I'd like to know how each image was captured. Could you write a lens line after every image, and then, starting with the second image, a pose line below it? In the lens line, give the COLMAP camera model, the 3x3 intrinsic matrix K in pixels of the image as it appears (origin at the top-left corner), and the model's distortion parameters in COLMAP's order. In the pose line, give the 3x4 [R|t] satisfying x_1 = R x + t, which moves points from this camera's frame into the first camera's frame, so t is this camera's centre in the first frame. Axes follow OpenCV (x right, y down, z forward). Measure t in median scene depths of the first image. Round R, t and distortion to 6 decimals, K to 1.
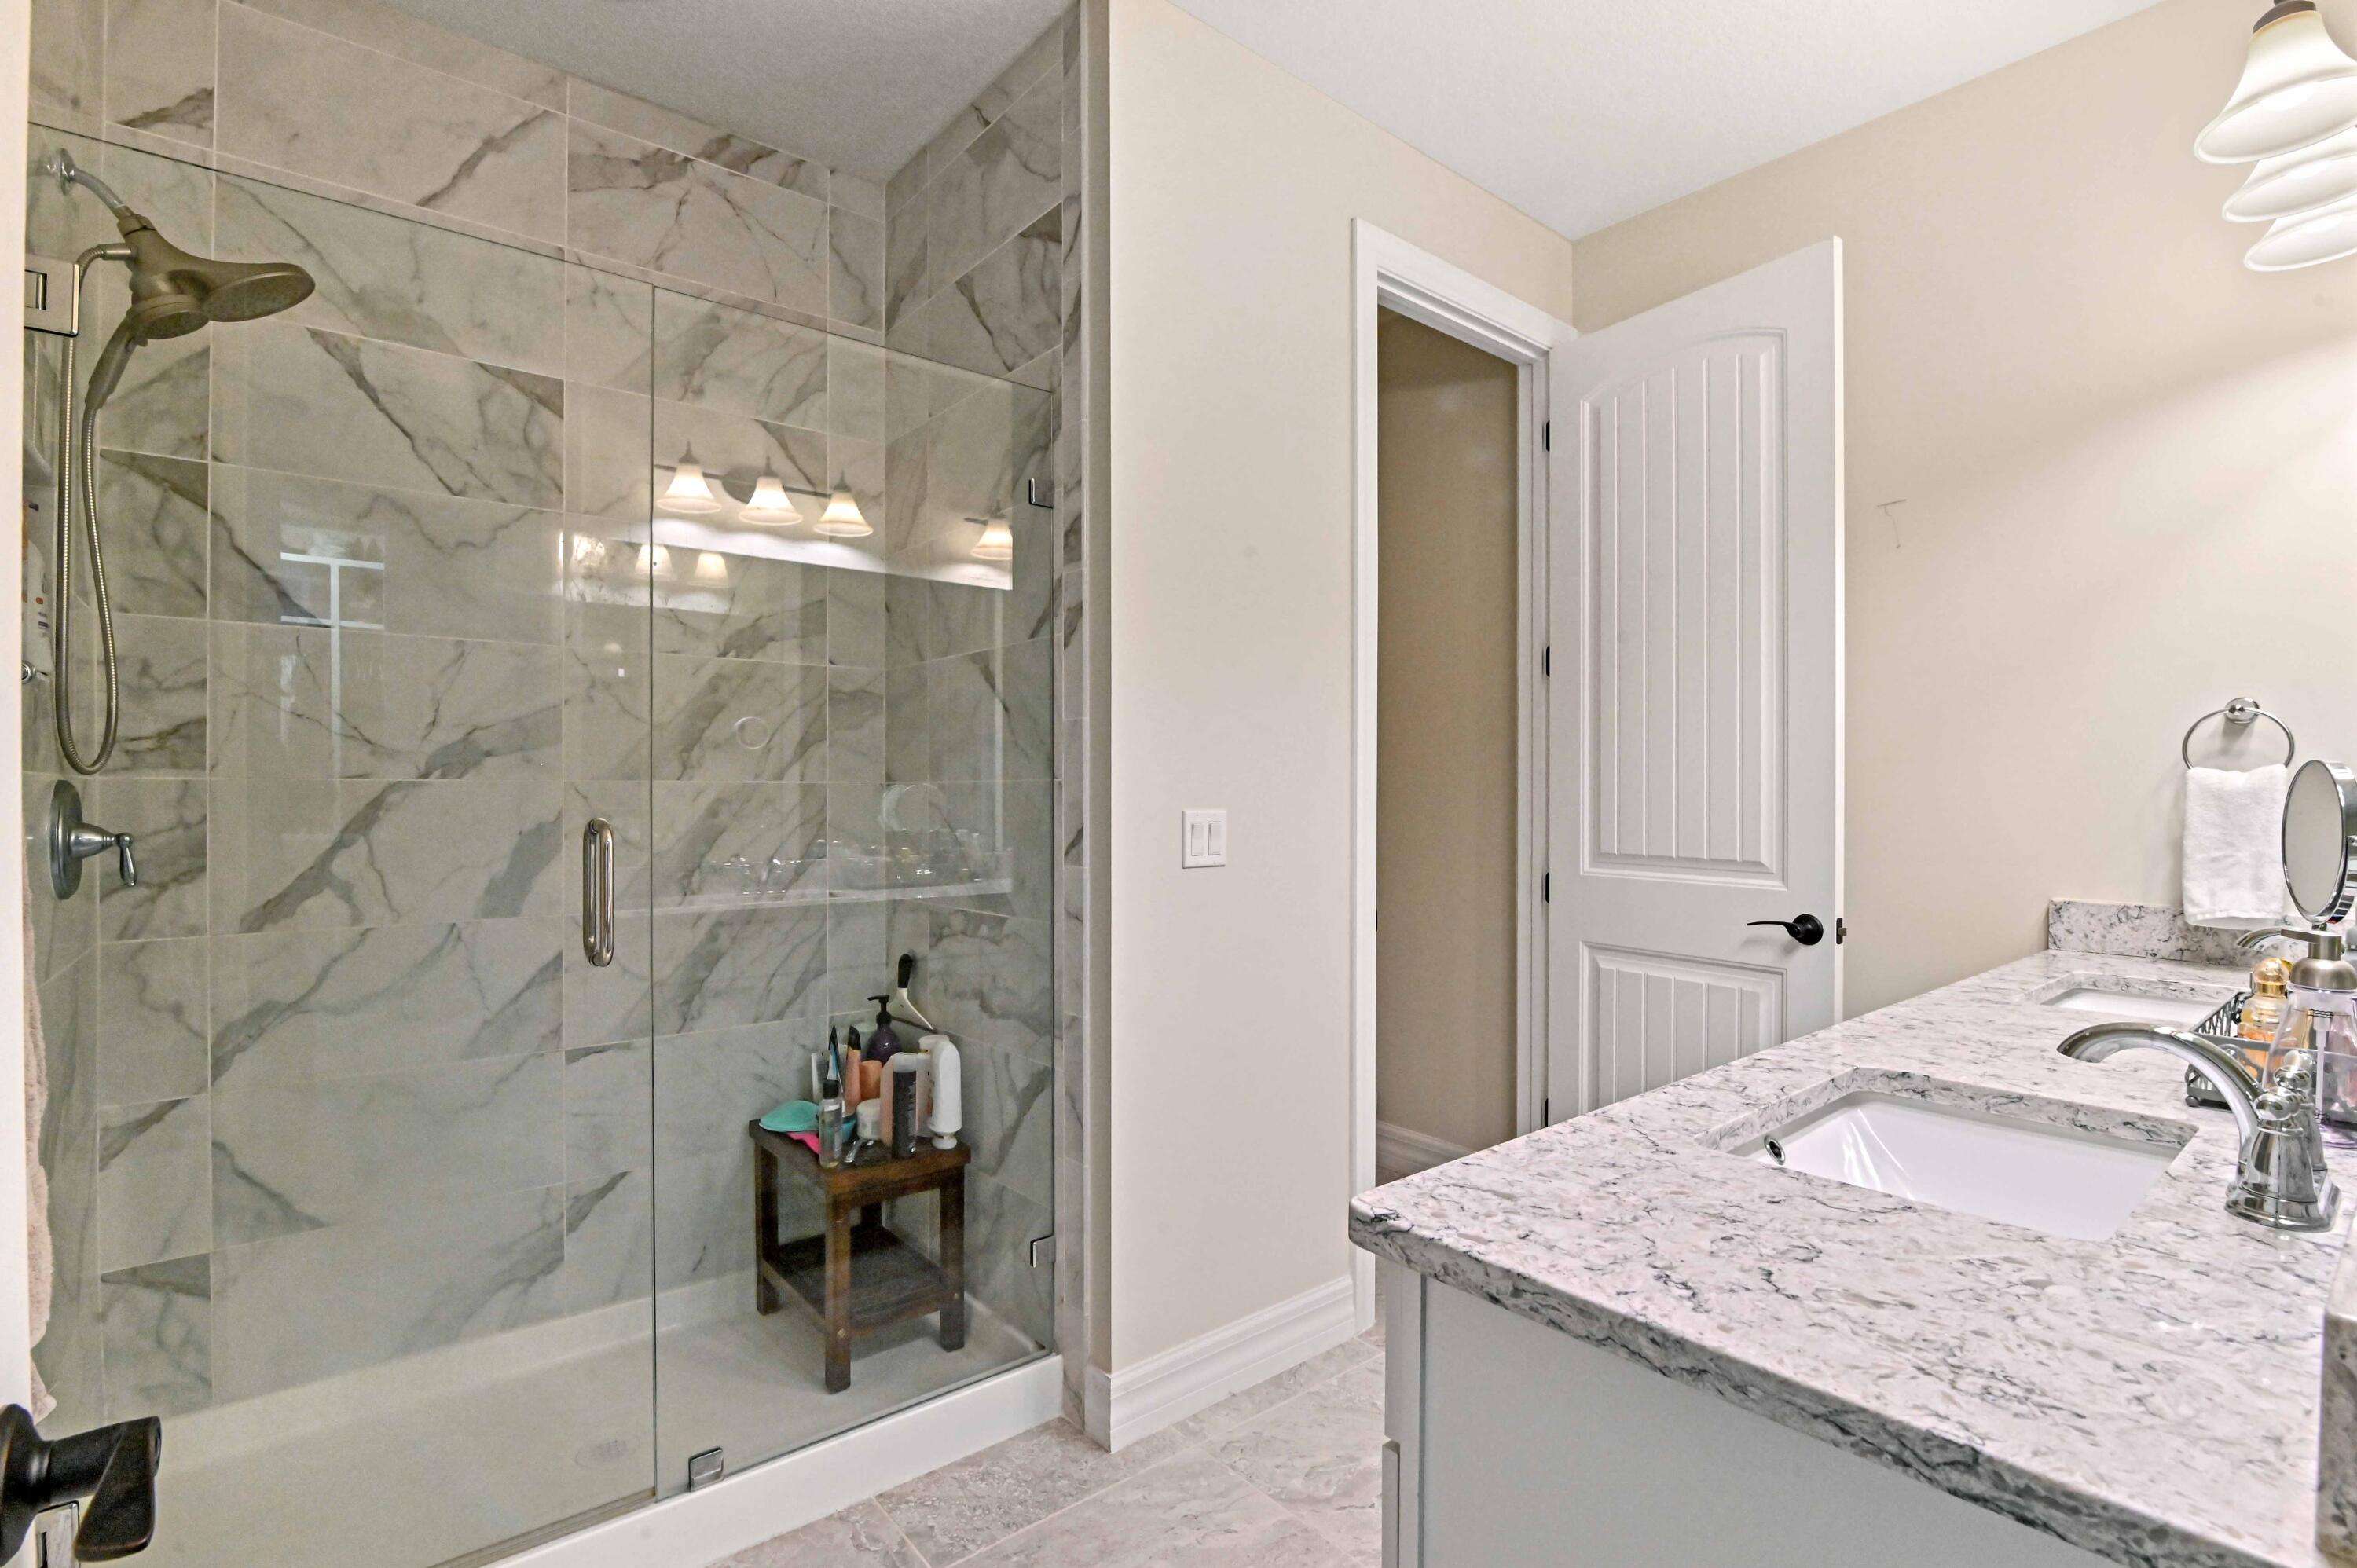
lens RADIAL K [[1101.5, 0, 1183.0], [0, 1101.5, 783.7], [0, 0, 1]] dist [-0.016957, 0.001170]
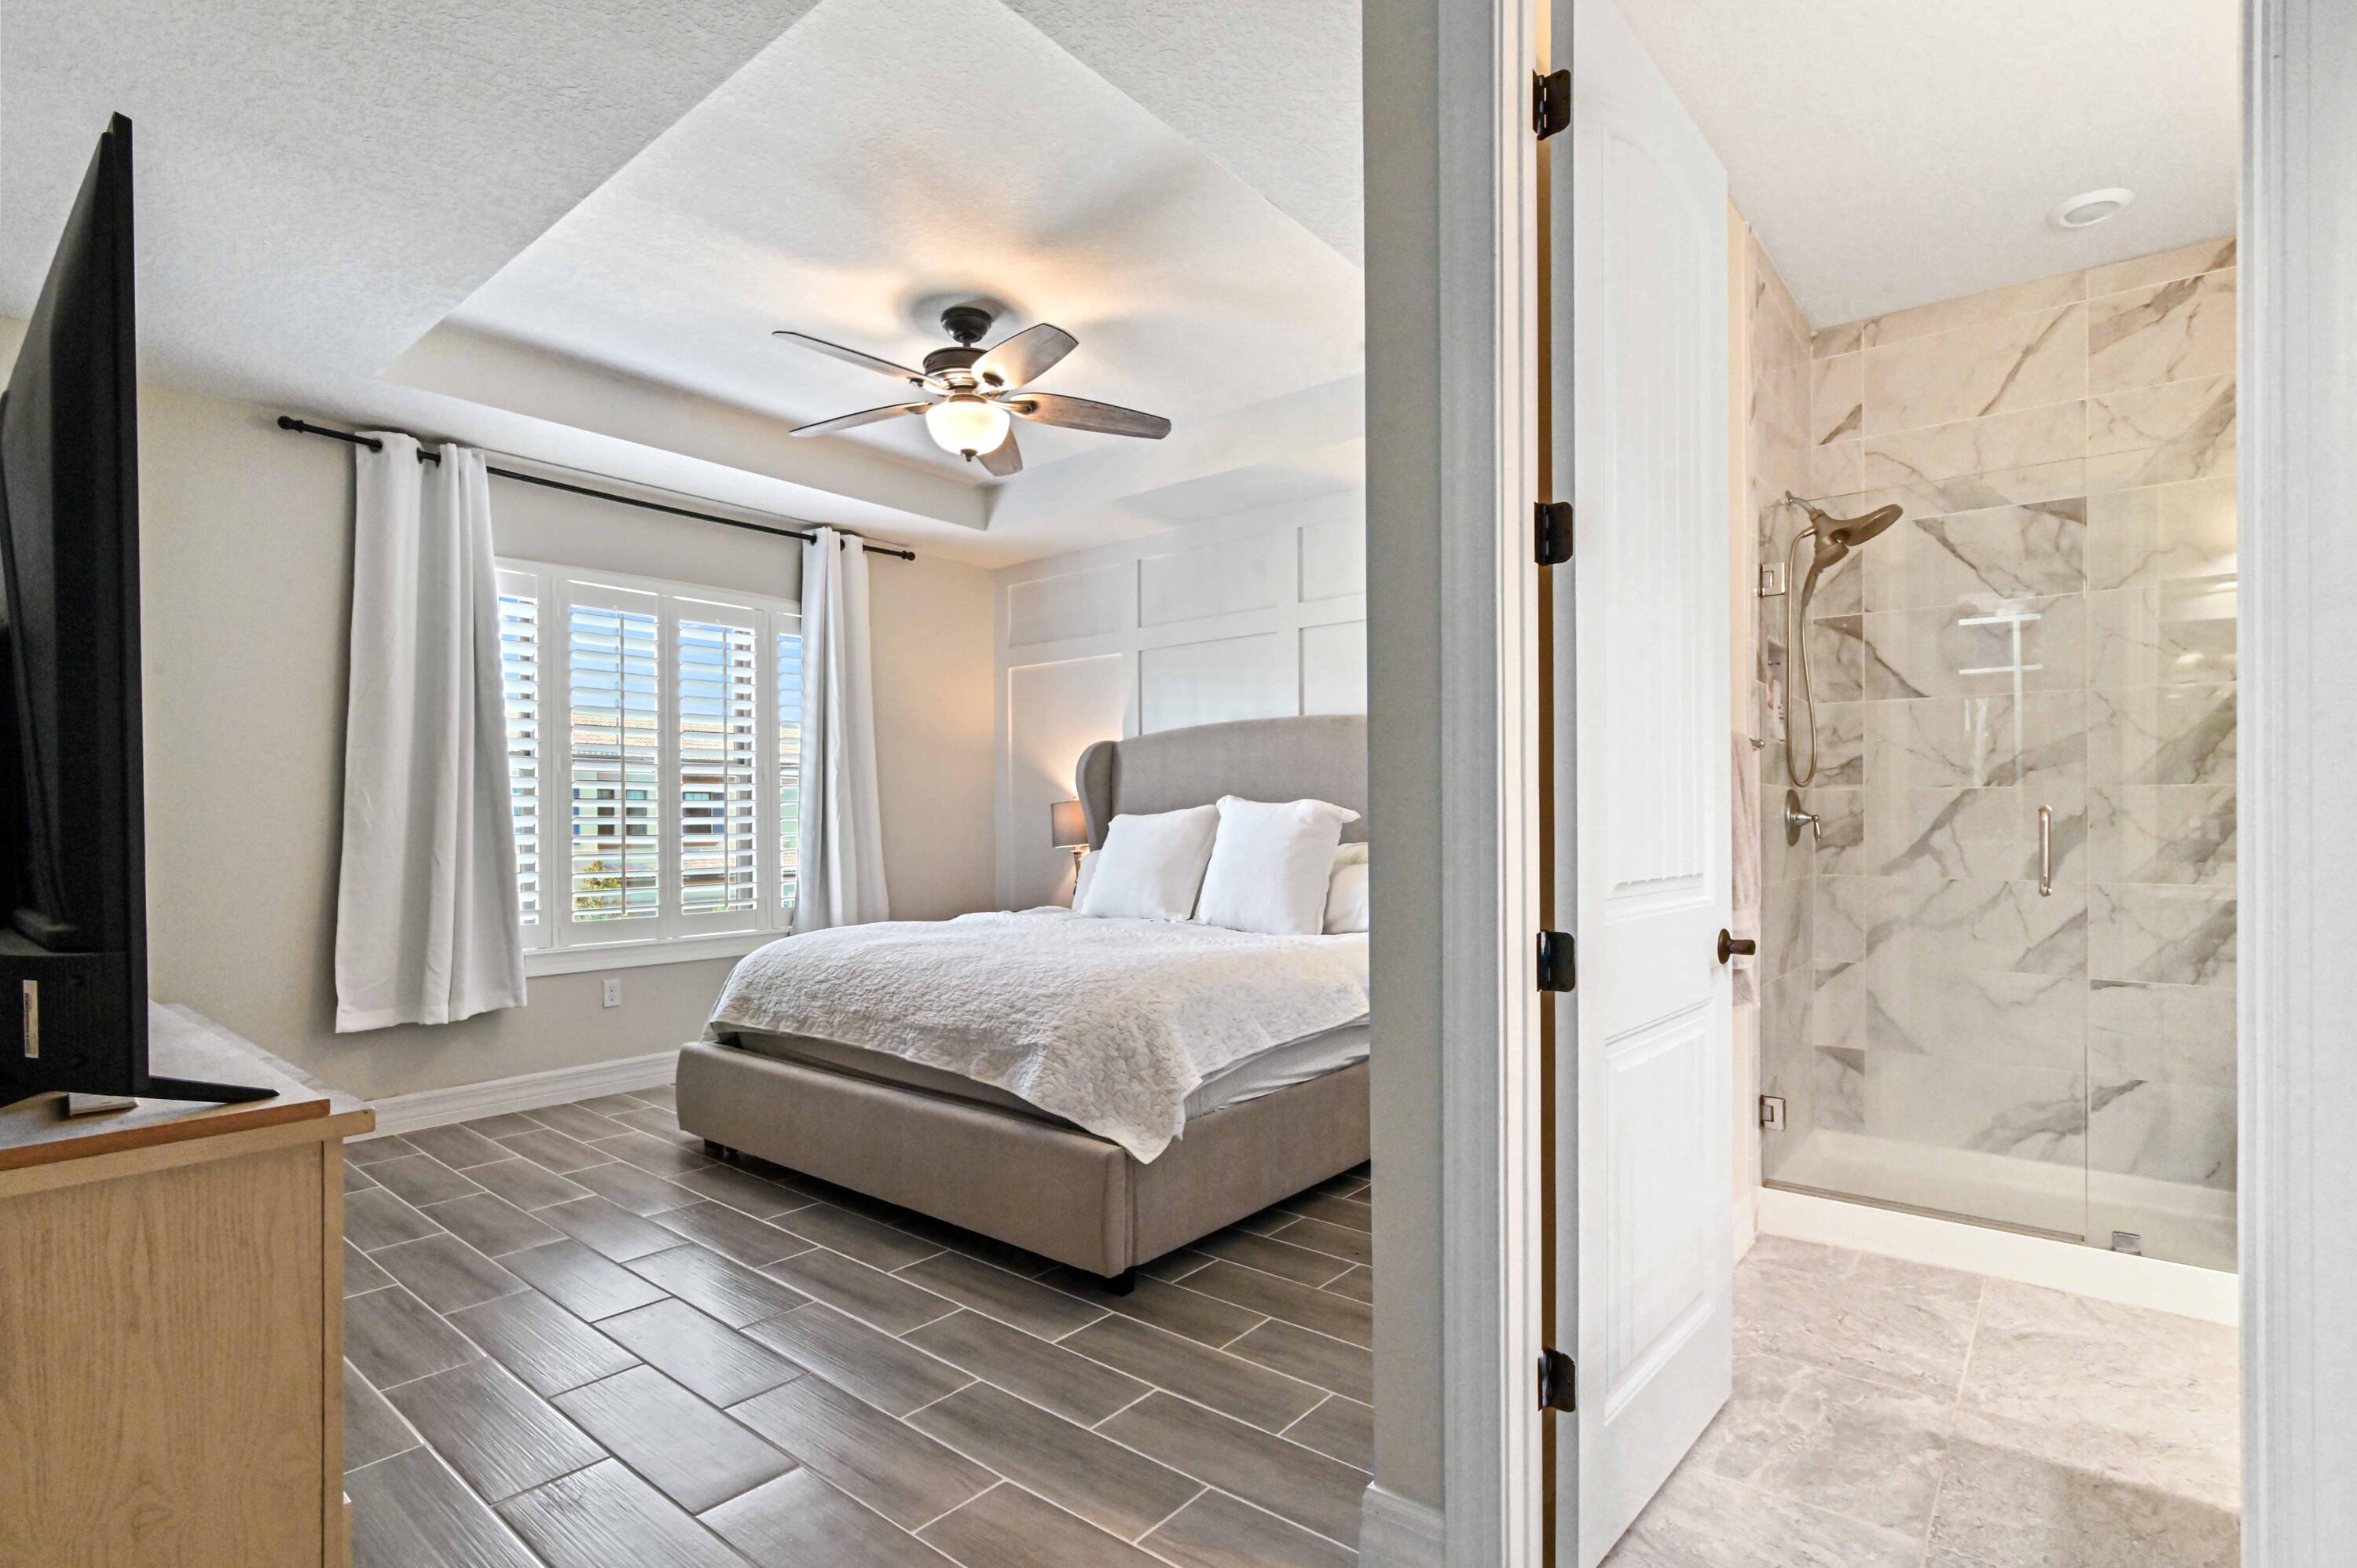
lens RADIAL K [[1101.5, 0, 1181.0], [0, 1101.5, 816.7], [0, 0, 1]] dist [-0.016957, 0.001170]
pose [[0.205126, -0.004704, -0.978724, 0.614613], [0.007474, 0.999967, -0.003240, 0.035949], [0.978707, -0.006650, 0.205155, -0.458913]]
